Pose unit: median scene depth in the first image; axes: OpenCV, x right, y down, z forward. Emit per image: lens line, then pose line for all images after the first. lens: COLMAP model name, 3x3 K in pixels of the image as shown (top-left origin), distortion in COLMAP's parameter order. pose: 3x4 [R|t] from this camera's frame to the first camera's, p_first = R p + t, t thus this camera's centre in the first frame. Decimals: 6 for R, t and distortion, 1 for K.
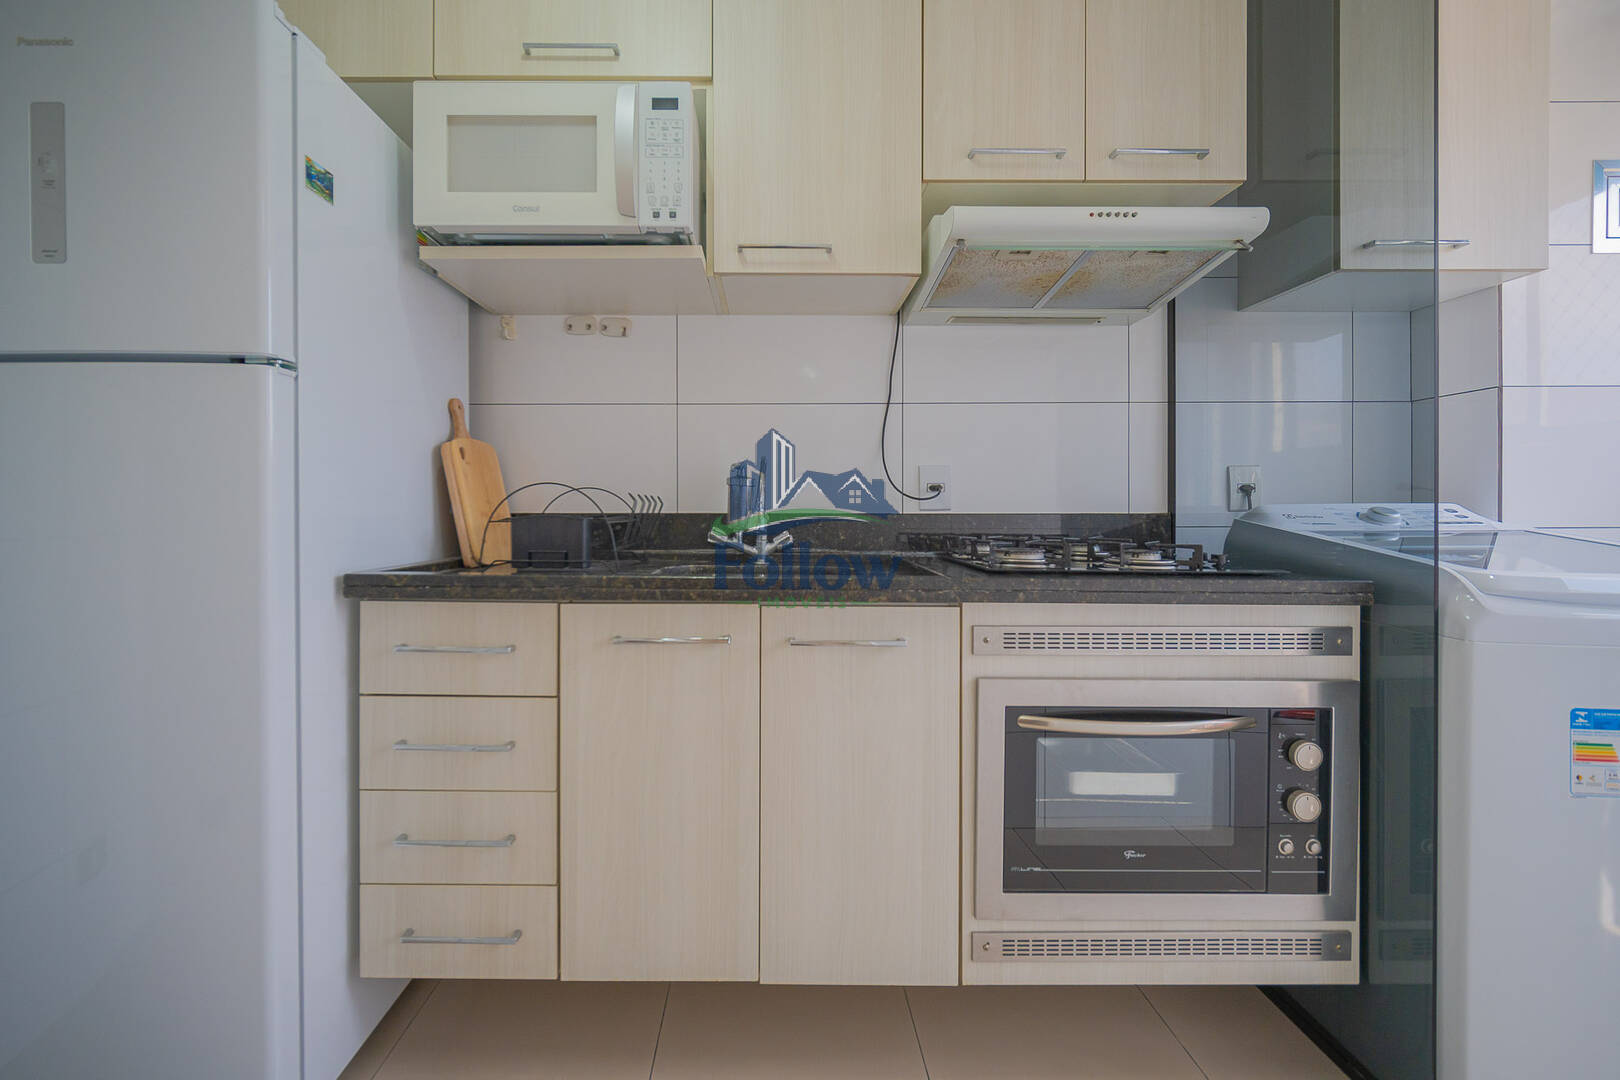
lens RADIAL K [[662.7, 0, 784.9], [0, 662.7, 504.9], [0, 0, 1]] dist [-0.000298, 0.002538]
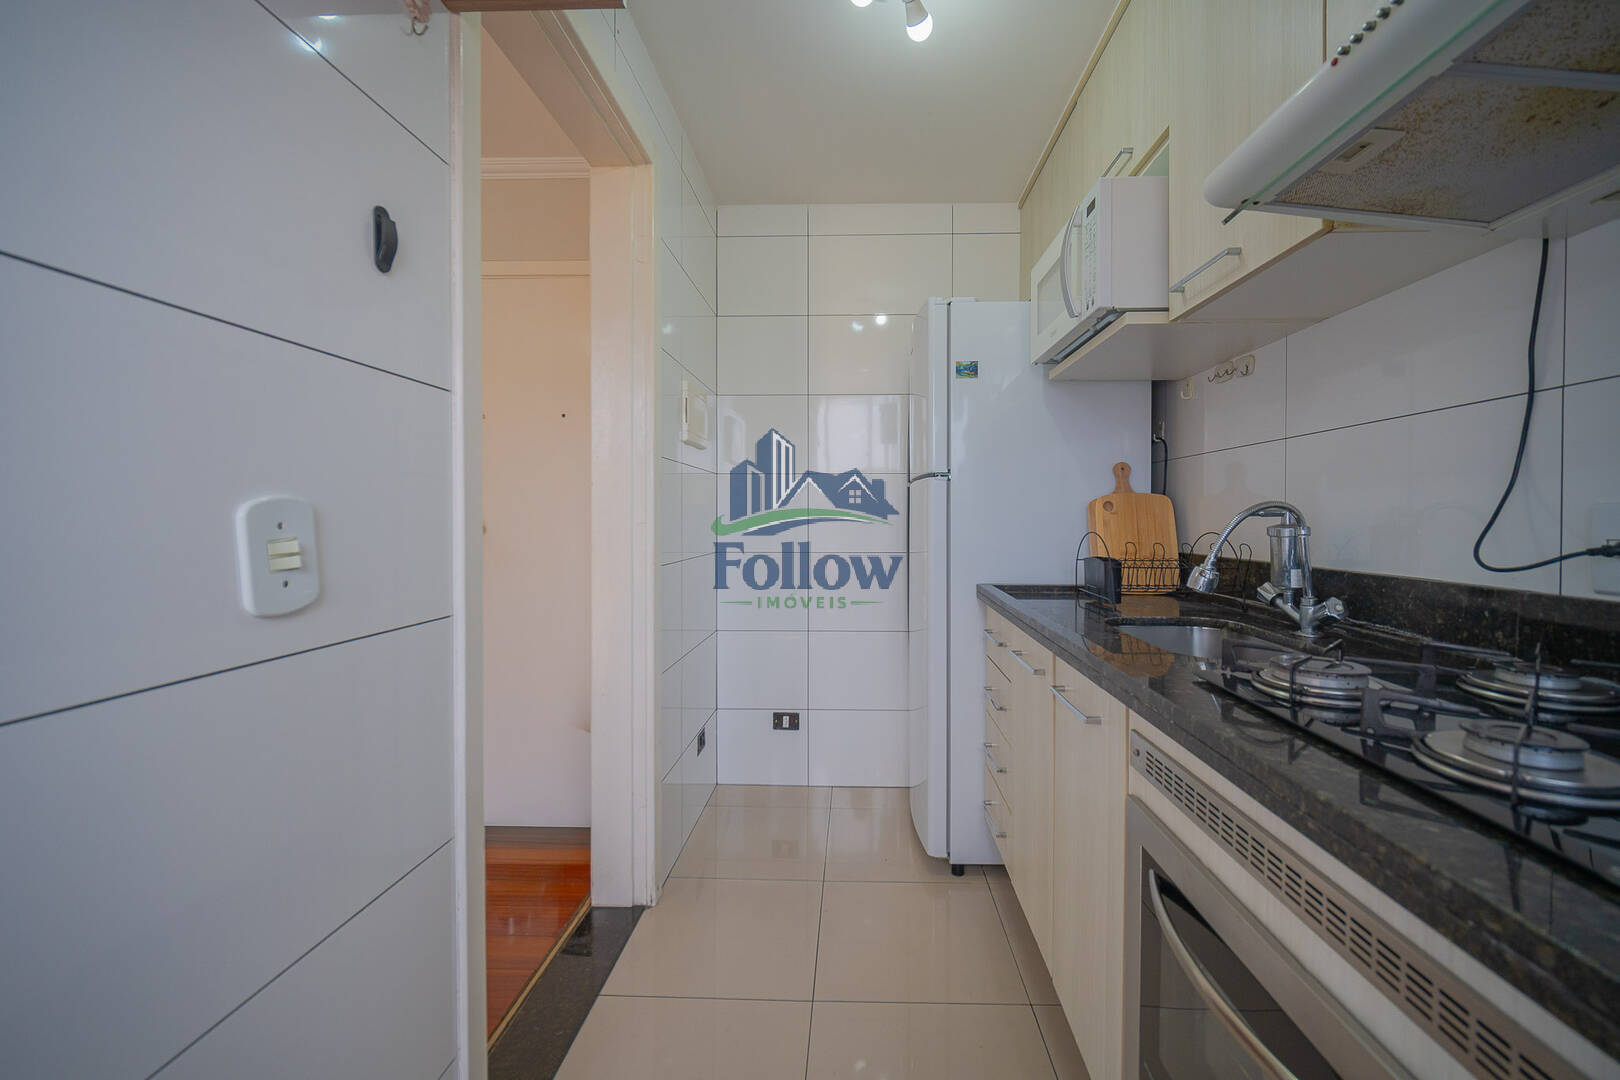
lens RADIAL K [[662.7, 0, 824.1], [0, 662.7, 525.4], [0, 0, 1]] dist [-0.000298, 0.002538]
pose [[-0.032143, 0.009534, -0.999438, 0.905936], [0.001312, 0.999954, 0.009497, -0.057417], [0.999482, -0.001006, -0.032154, 0.519123]]
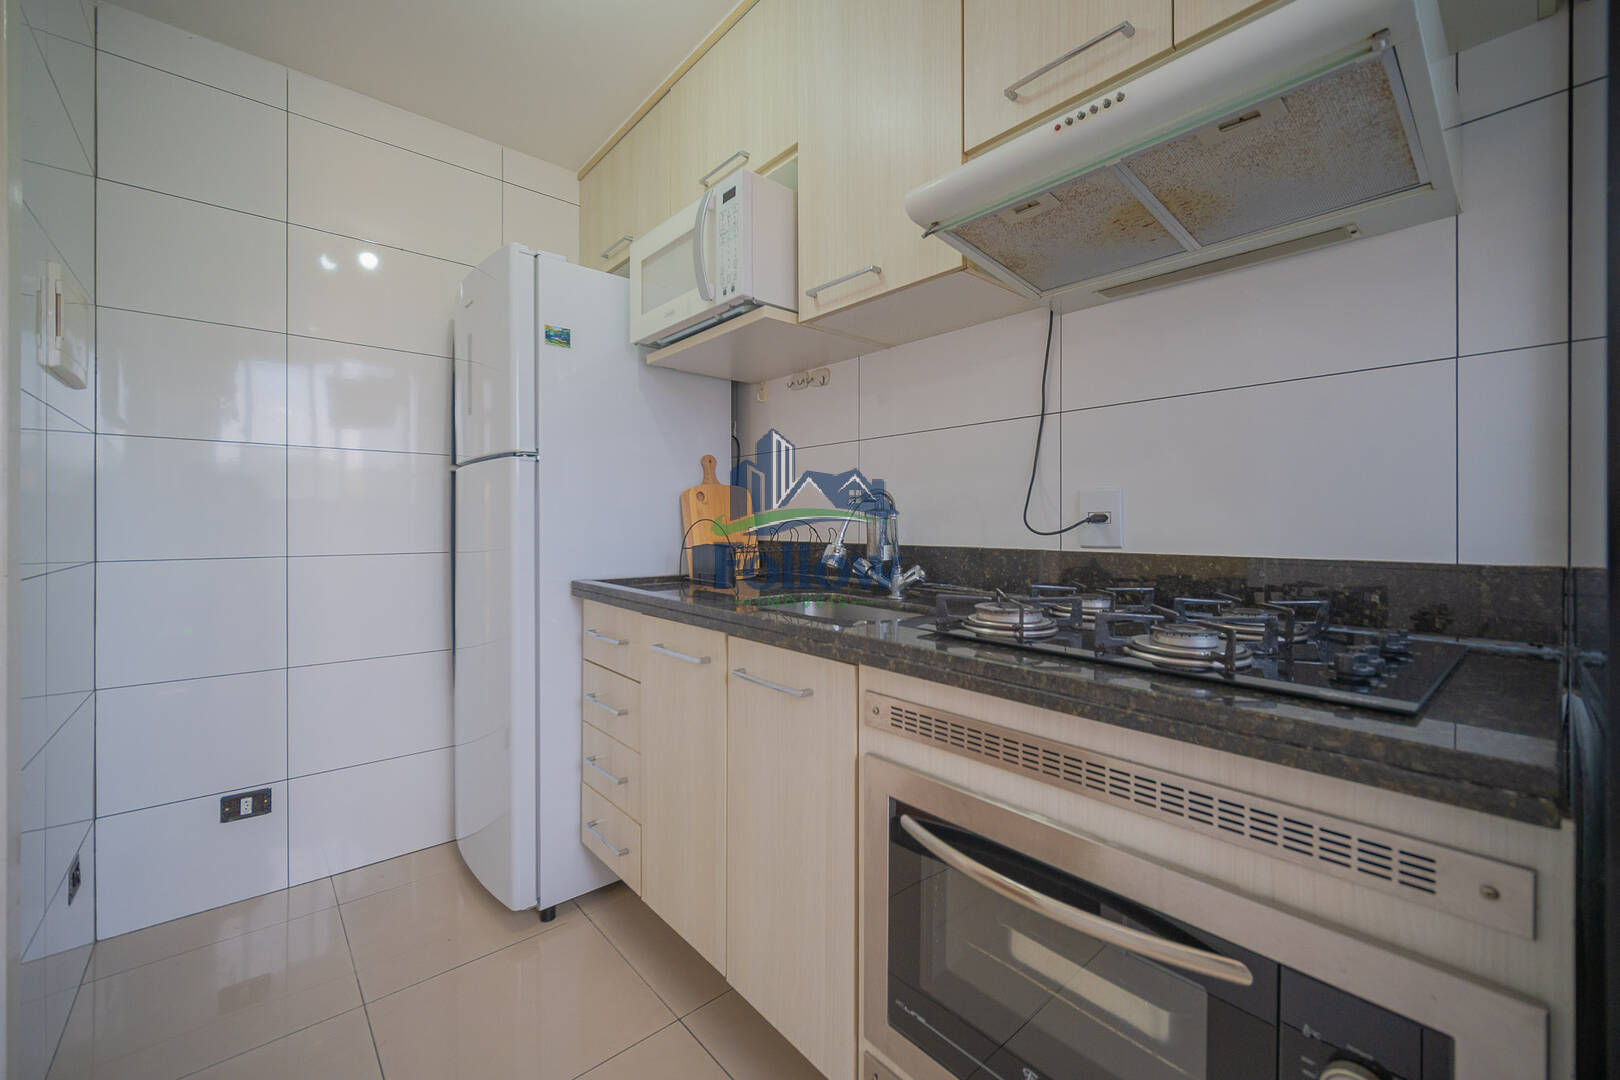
lens RADIAL K [[662.7, 0, 853.1], [0, 662.7, 519.8], [0, 0, 1]] dist [-0.000298, 0.002538]
pose [[0.668414, -0.001906, -0.743787, 0.767993], [0.002794, 0.999996, -0.000052, -0.031353], [0.743784, -0.002044, 0.668416, 0.355894]]
